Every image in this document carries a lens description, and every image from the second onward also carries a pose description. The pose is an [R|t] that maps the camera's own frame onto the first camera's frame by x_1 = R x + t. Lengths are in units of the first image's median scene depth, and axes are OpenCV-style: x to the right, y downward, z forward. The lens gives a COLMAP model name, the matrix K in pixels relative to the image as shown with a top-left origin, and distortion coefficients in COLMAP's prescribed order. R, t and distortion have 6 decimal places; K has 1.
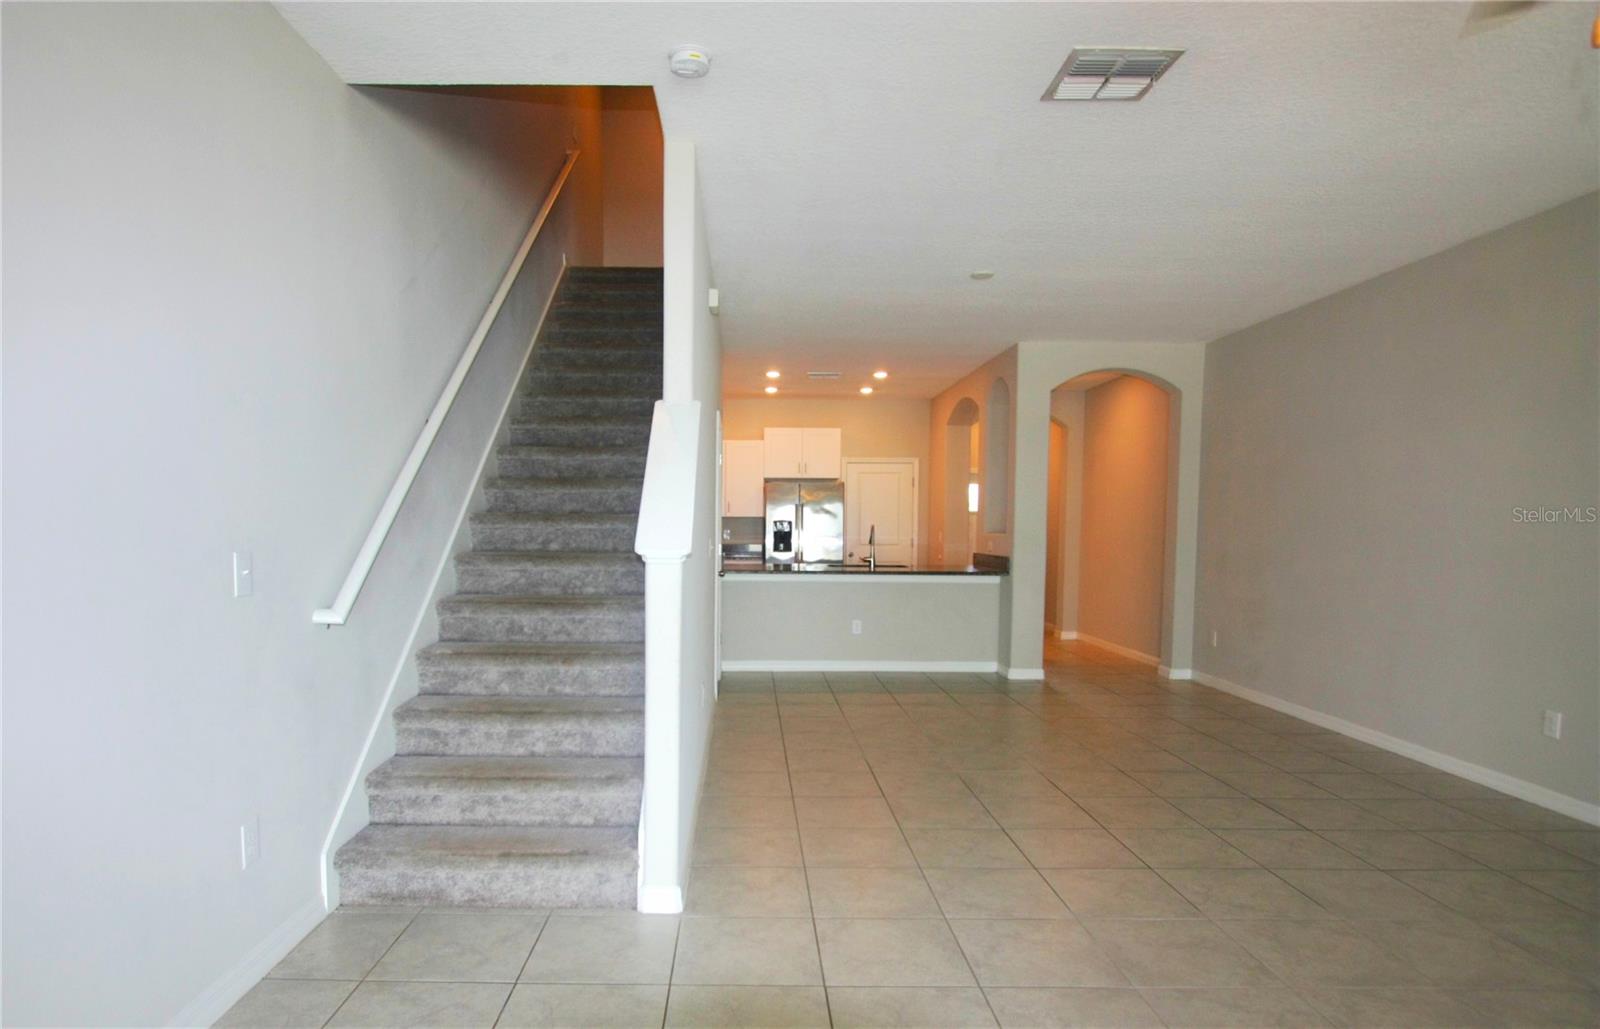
lens RADIAL K [[865.9, 0, 740.6], [0, 865.9, 565.6], [0, 0, 1]] dist [-0.000212, 0.000370]
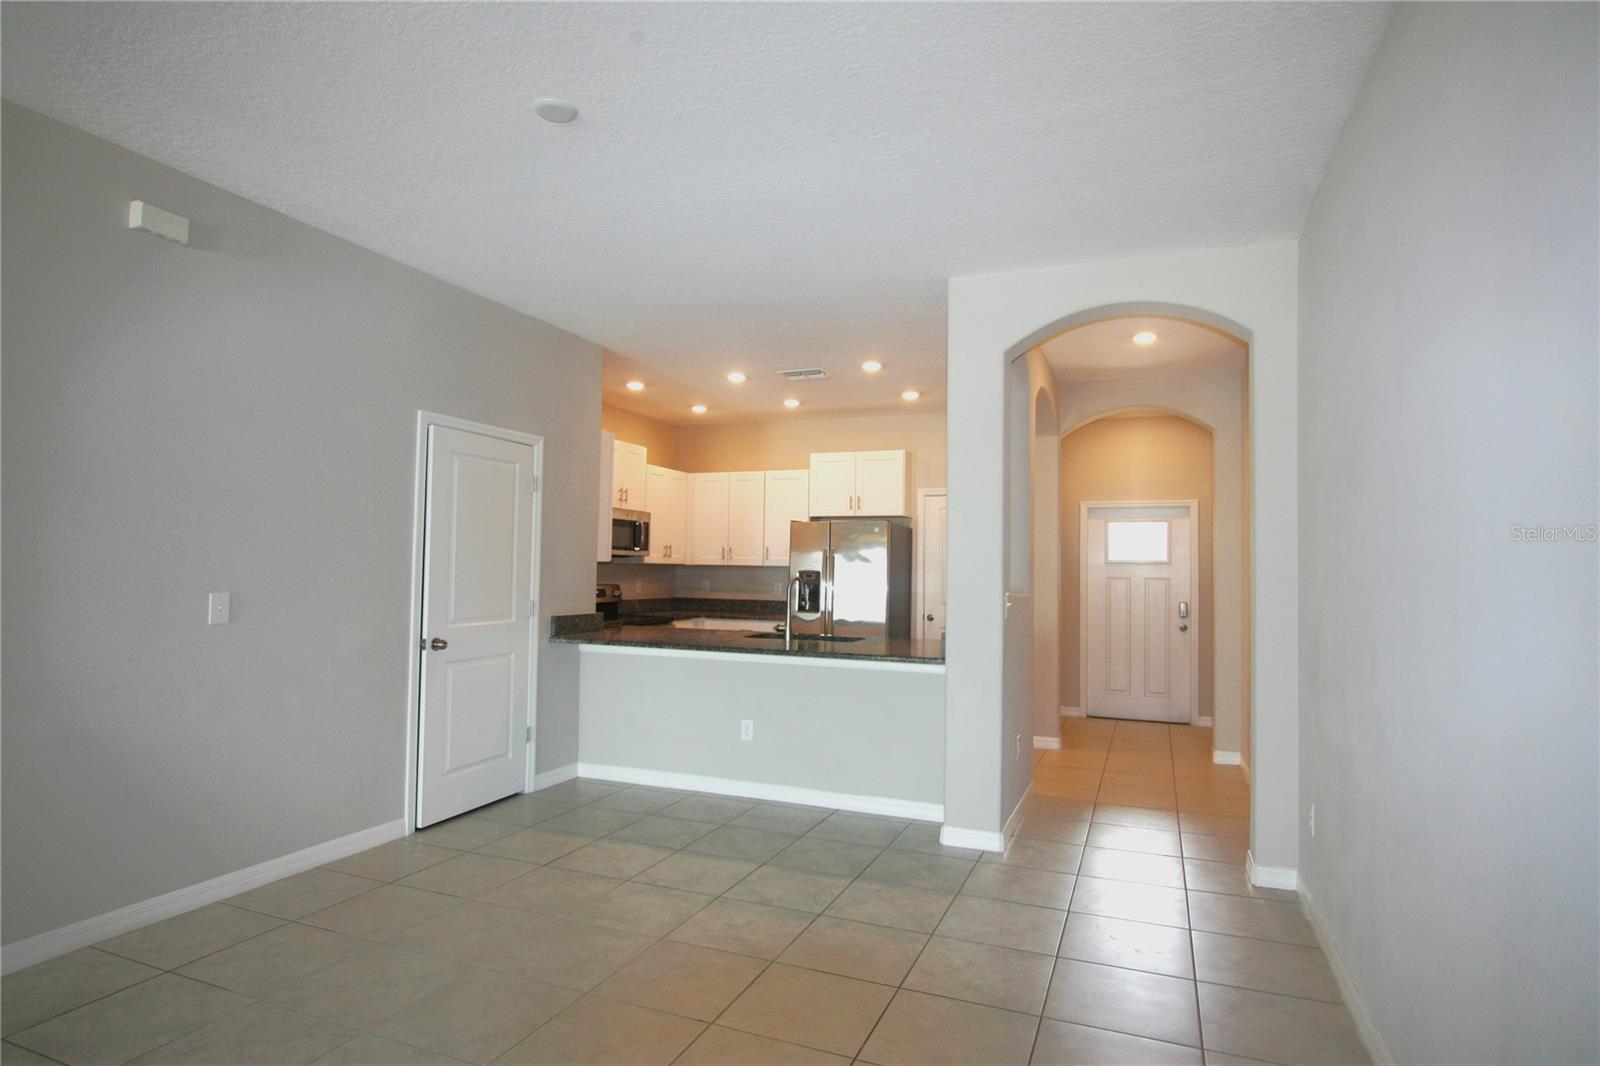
lens RADIAL K [[831.9, 0, 800.0], [0, 831.9, 533.0], [0, 0, 1]] dist [-0.011610, 0.000211]
pose [[0.925522, -0.009291, -0.378579, 0.881840], [-0.027761, 0.995345, -0.092296, -0.047371], [0.377674, 0.095931, 0.920956, 0.871017]]
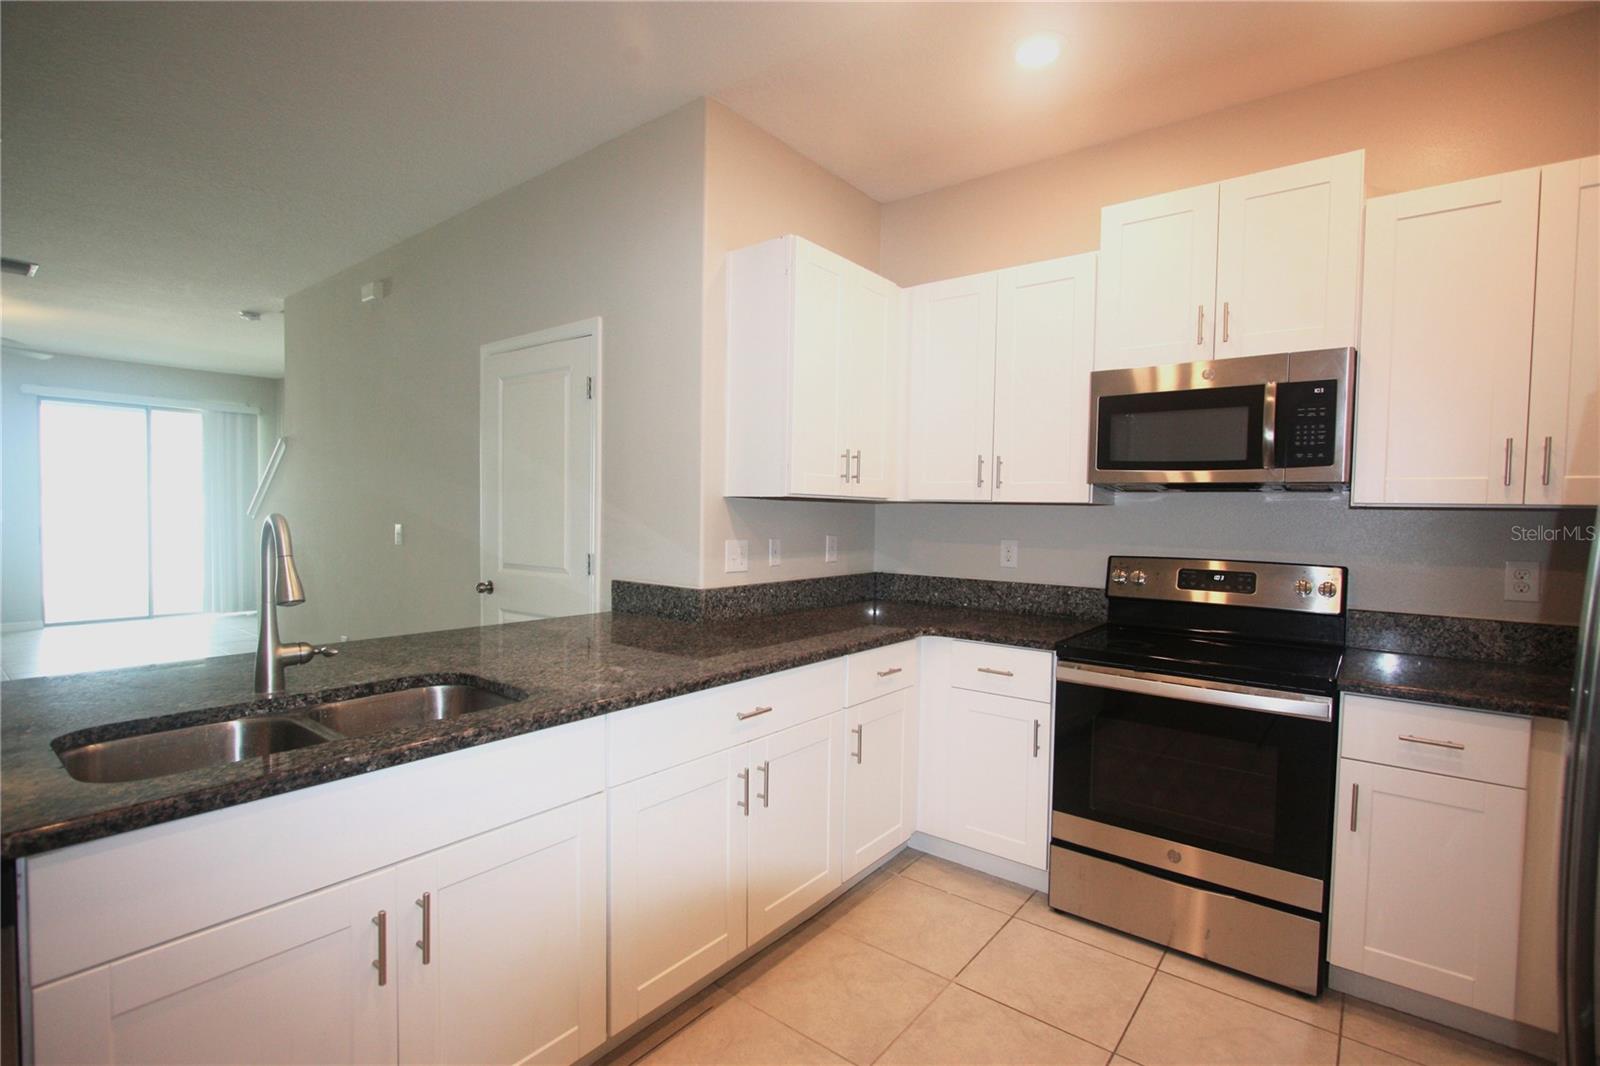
lens RADIAL K [[754.8, 0, 800.0], [0, 754.8, 533.0], [0, 0, 1]] dist [-0.001305, -0.000383]
pose [[-0.610420, 0.013178, -0.791968, 0.498070], [-0.060612, 0.996153, 0.063293, -0.143399], [0.789755, 0.086638, -0.607273, 2.693615]]
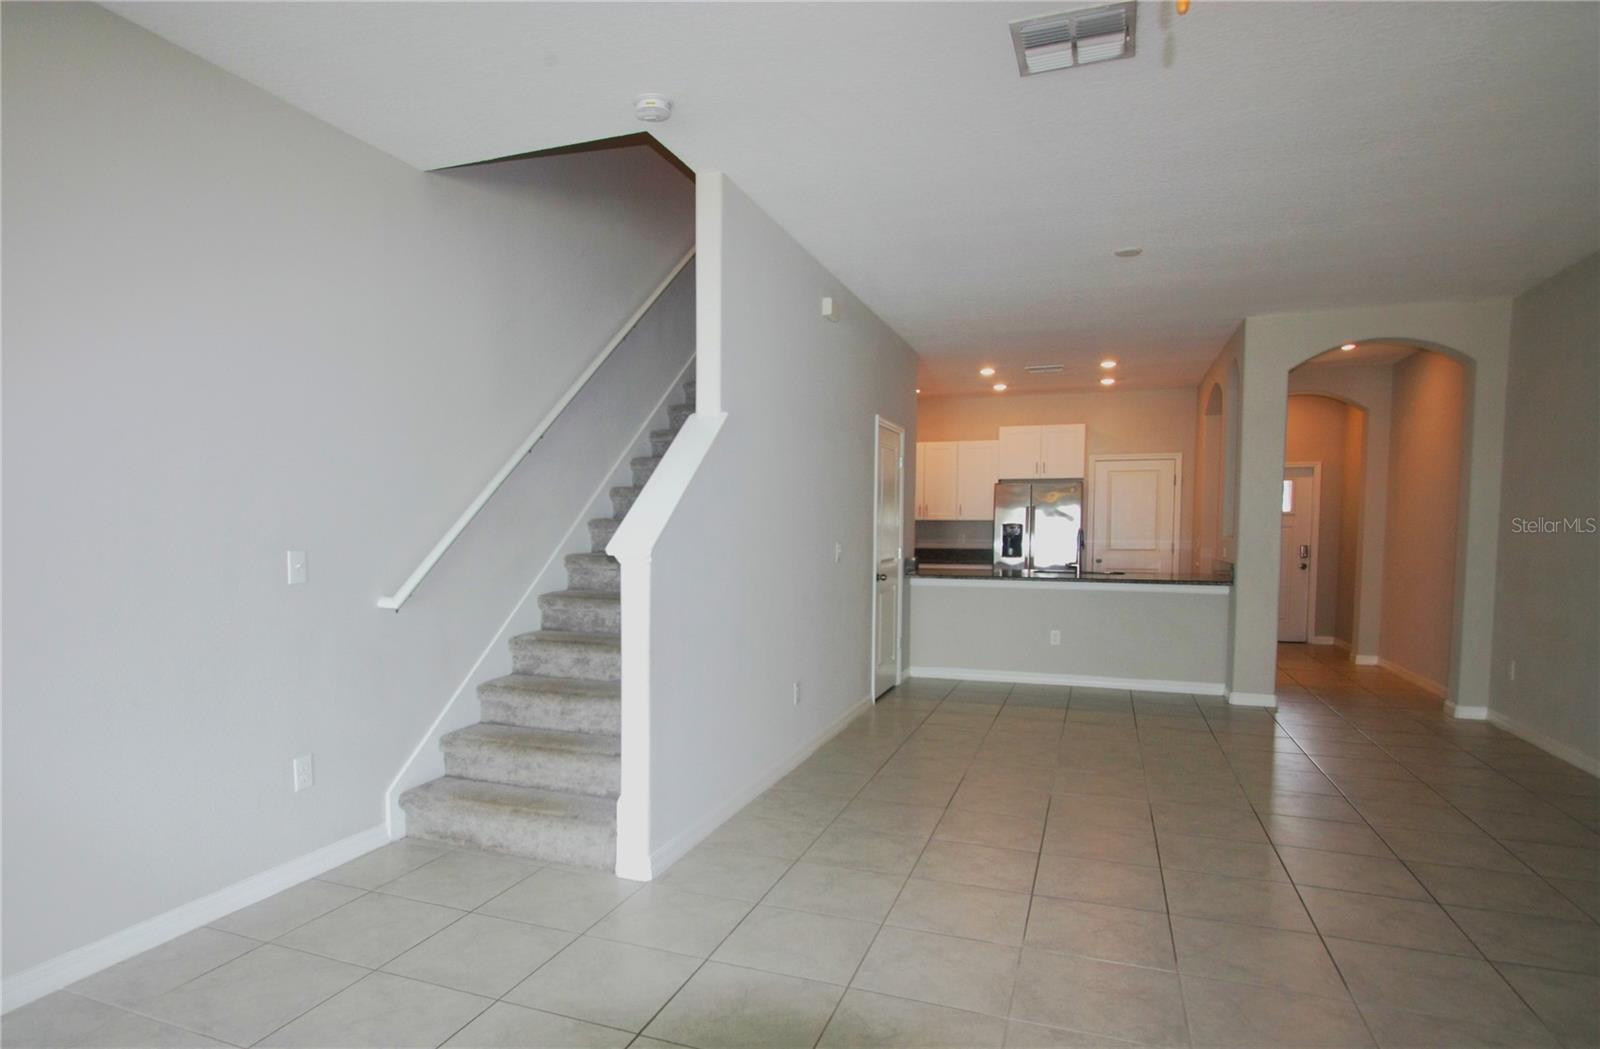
lens RADIAL K [[875.1, 0, 755.9], [0, 875.1, 570.7], [0, 0, 1]] dist [-0.000234, -0.000102]
pose [[0.933068, 0.014256, -0.359418, 0.363380], [-0.014028, 0.999896, 0.003243, 0.000357], [0.359426, 0.002016, 0.933171, 0.008083]]
